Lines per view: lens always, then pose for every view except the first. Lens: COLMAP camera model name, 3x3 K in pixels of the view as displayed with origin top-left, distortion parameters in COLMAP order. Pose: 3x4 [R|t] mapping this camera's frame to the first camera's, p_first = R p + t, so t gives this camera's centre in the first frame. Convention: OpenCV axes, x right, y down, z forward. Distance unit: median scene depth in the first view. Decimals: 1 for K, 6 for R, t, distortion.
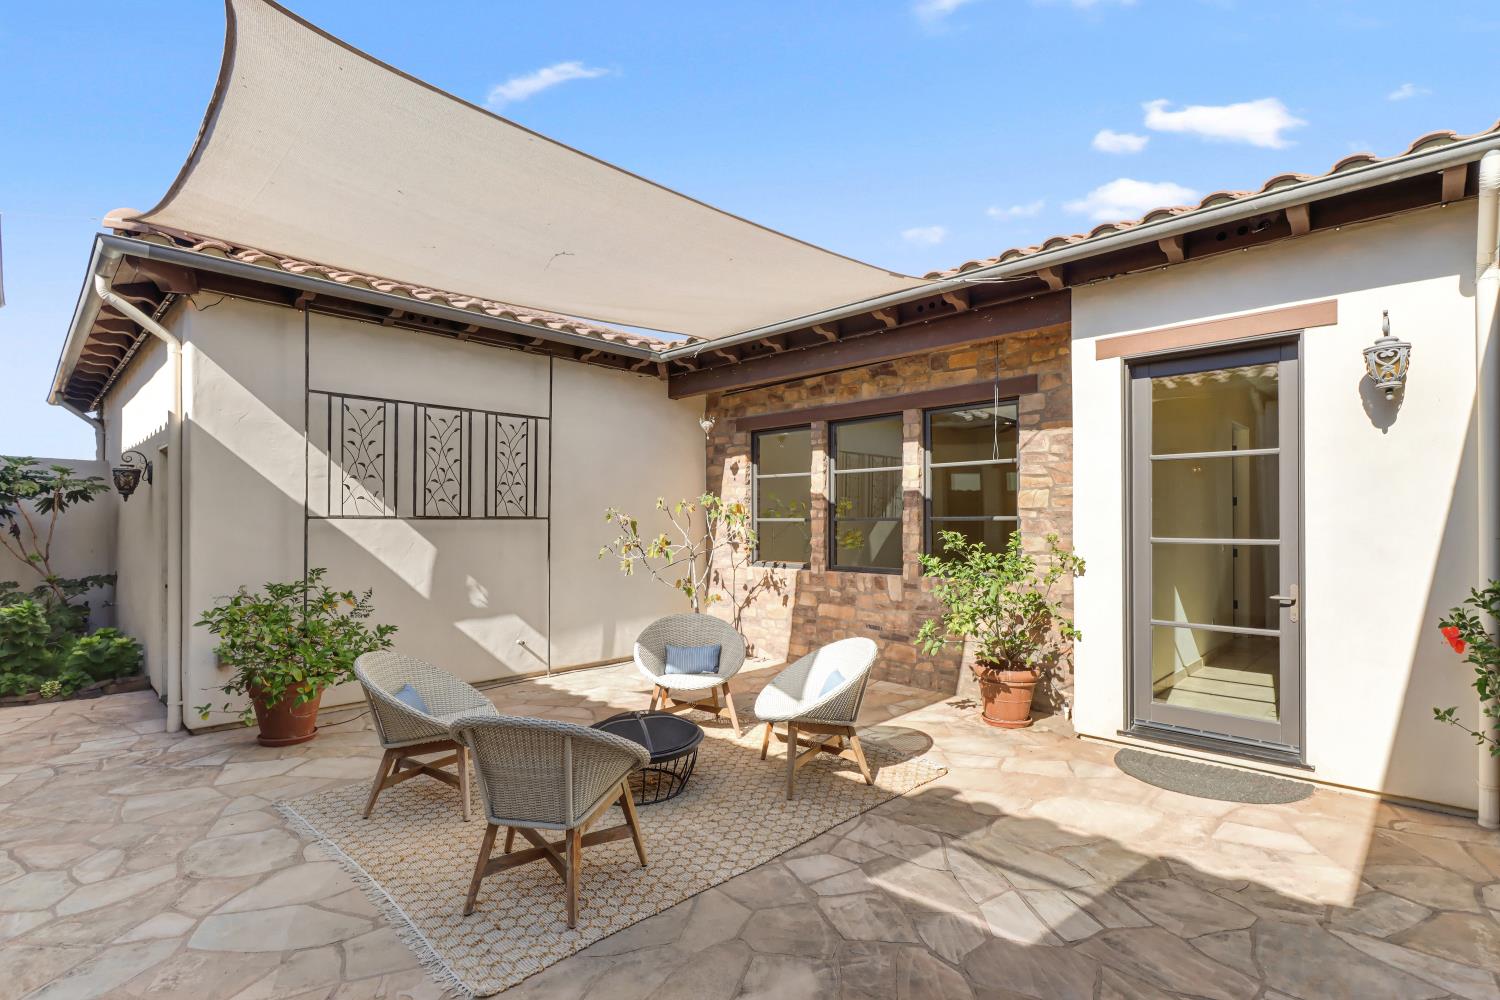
lens RADIAL K [[711.0, 0, 738.3], [0, 711.0, 517.9], [0, 0, 1]] dist [0.017249, -0.009597]
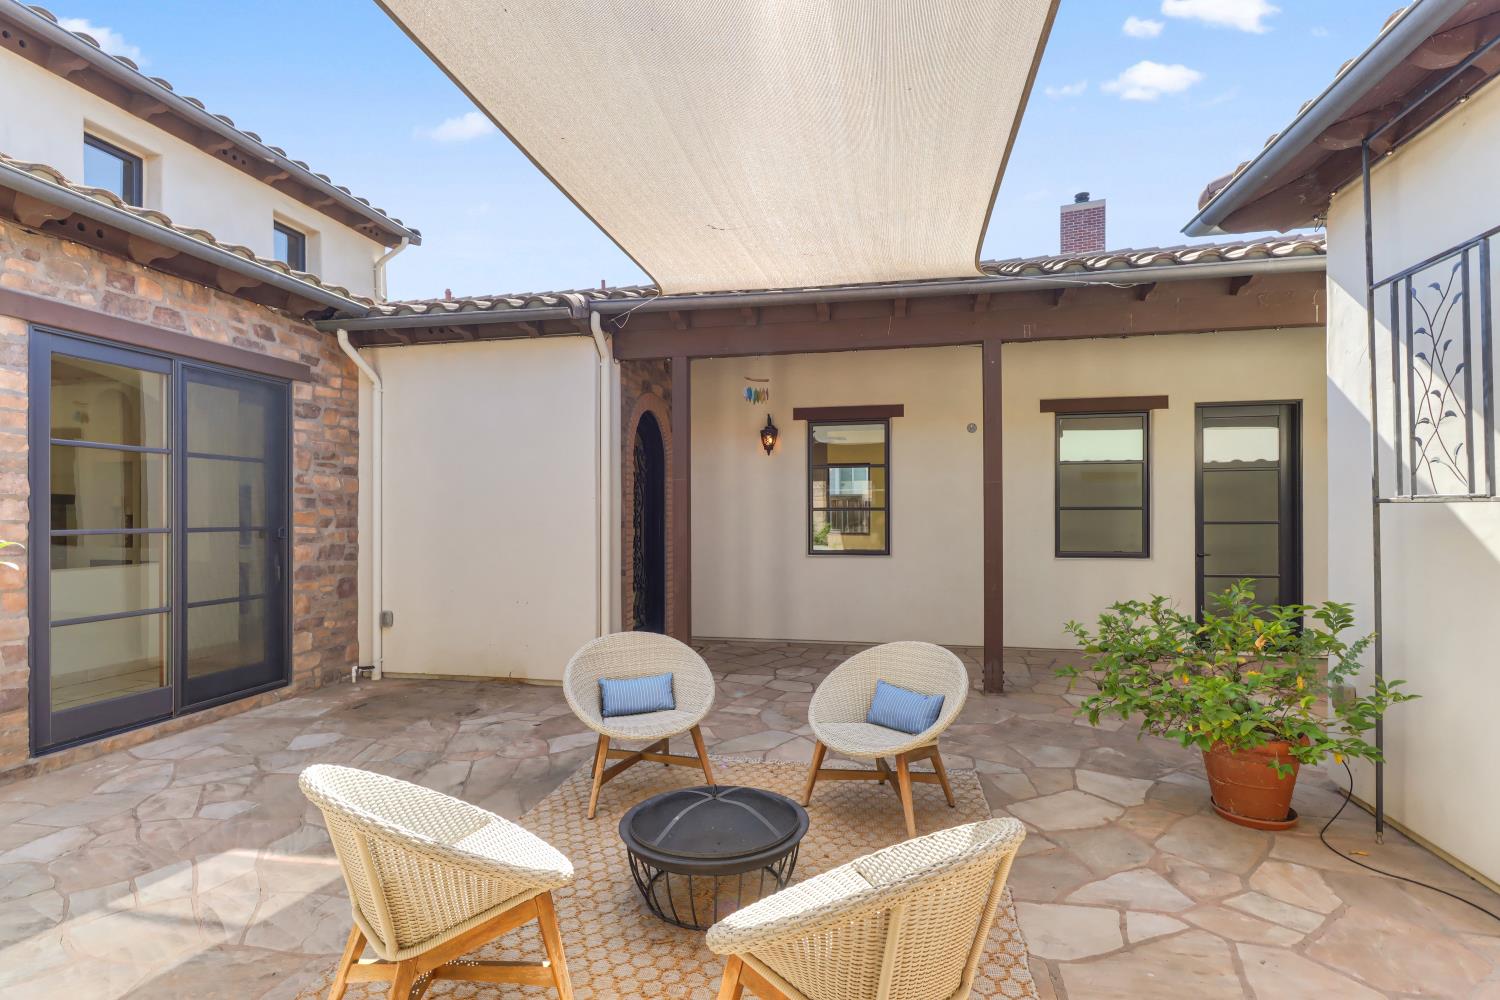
lens RADIAL K [[711.0, 0, 746.9], [0, 711.0, 504.5], [0, 0, 1]] dist [0.017249, -0.009597]
pose [[-0.834577, -0.003807, -0.550878, 0.141846], [0.004864, 0.999886, -0.014280, 0.006964], [0.550870, -0.014597, -0.834463, 1.045358]]
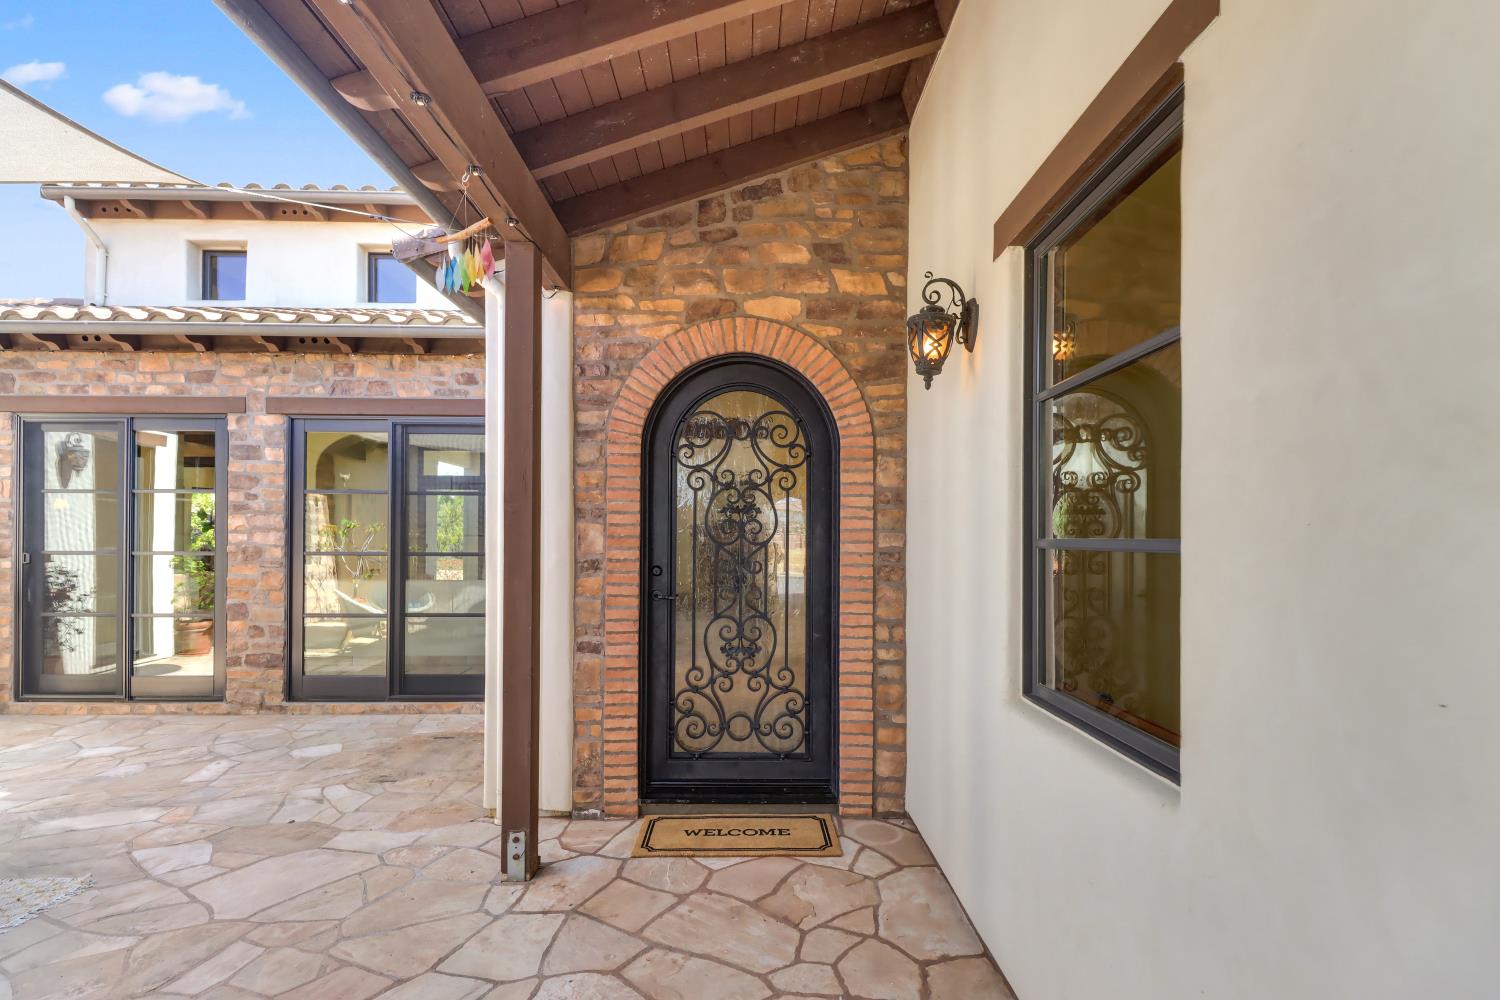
lens RADIAL K [[711.0, 0, 763.8], [0, 711.0, 540.2], [0, 0, 1]] dist [0.017249, -0.009597]
pose [[-0.716606, -0.003958, 0.697467, -0.829671], [-0.006019, 0.999982, -0.000509, -0.001227], [-0.697452, -0.004562, -0.716617, 0.396017]]
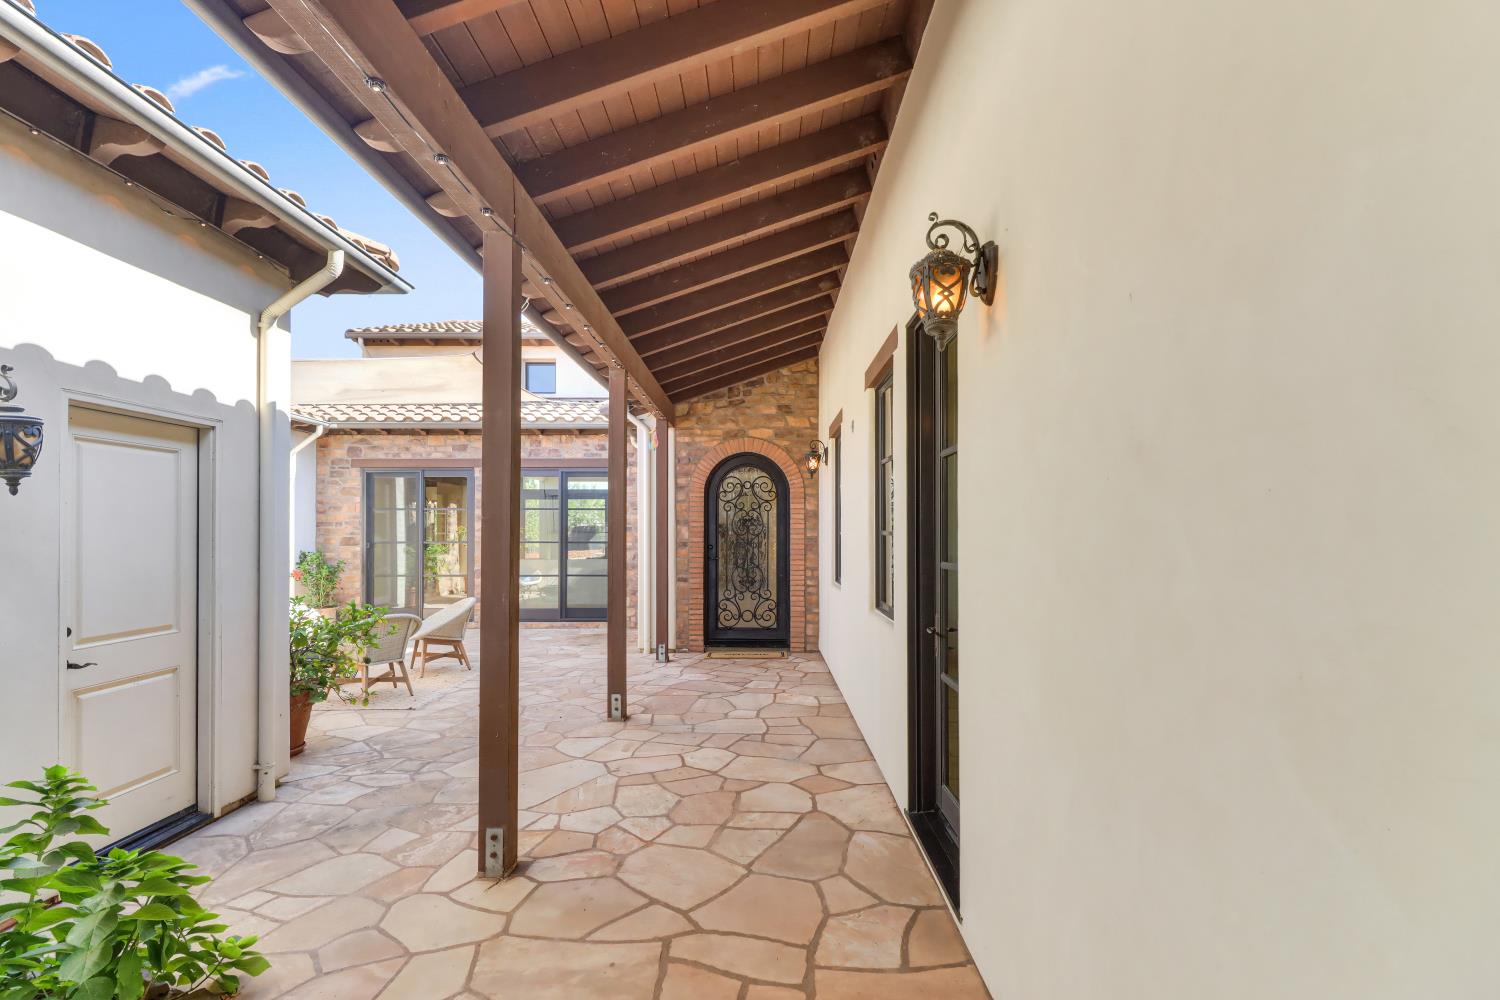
lens RADIAL K [[711.0, 0, 745.9], [0, 711.0, 526.6], [0, 0, 1]] dist [0.017249, -0.009597]
pose [[-0.685307, 0.007777, 0.728212, -1.430023], [-0.000375, 0.999939, -0.011032, 0.000846], [-0.728254, -0.007833, -0.685263, 0.954531]]
